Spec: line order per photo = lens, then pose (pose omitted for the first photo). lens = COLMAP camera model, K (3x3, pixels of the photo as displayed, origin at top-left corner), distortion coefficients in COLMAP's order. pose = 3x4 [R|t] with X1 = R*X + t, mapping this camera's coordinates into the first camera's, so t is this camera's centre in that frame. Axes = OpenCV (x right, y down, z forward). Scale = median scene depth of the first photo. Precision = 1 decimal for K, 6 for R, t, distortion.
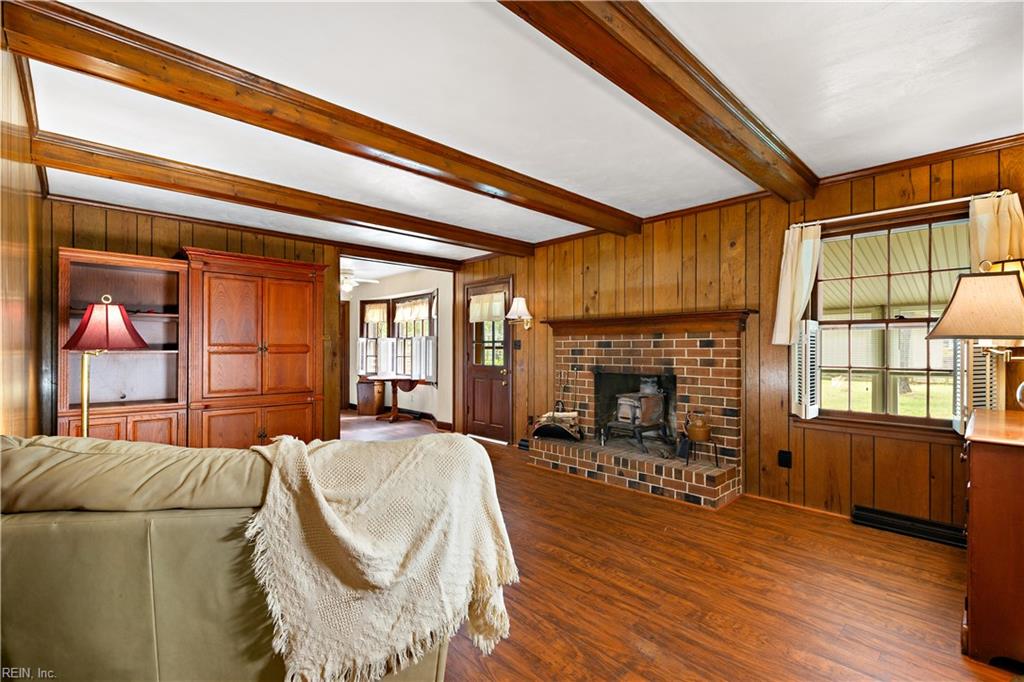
lens RADIAL K [[461.0, 0, 509.6], [0, 461.0, 344.7], [0, 0, 1]] dist [-0.002503, 0.001098]
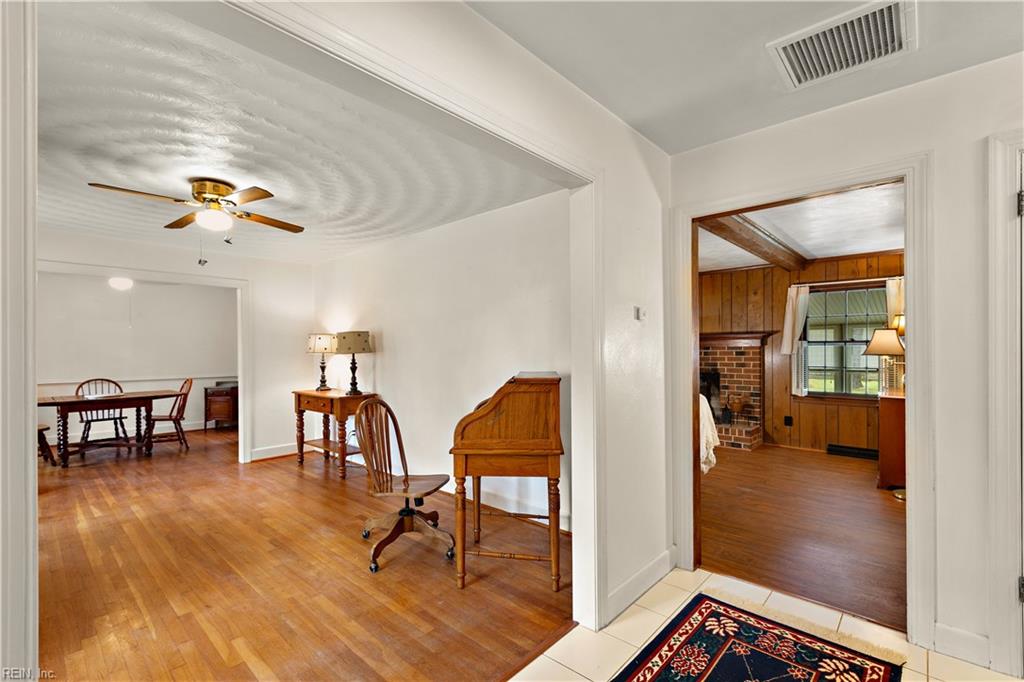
lens RADIAL K [[461.0, 0, 507.7], [0, 461.0, 348.0], [0, 0, 1]] dist [-0.002503, 0.001098]
pose [[0.998328, -0.004090, 0.057661, -0.545306], [0.004043, 0.999991, 0.000932, -0.029379], [-0.057664, -0.000698, 0.998336, -0.654337]]
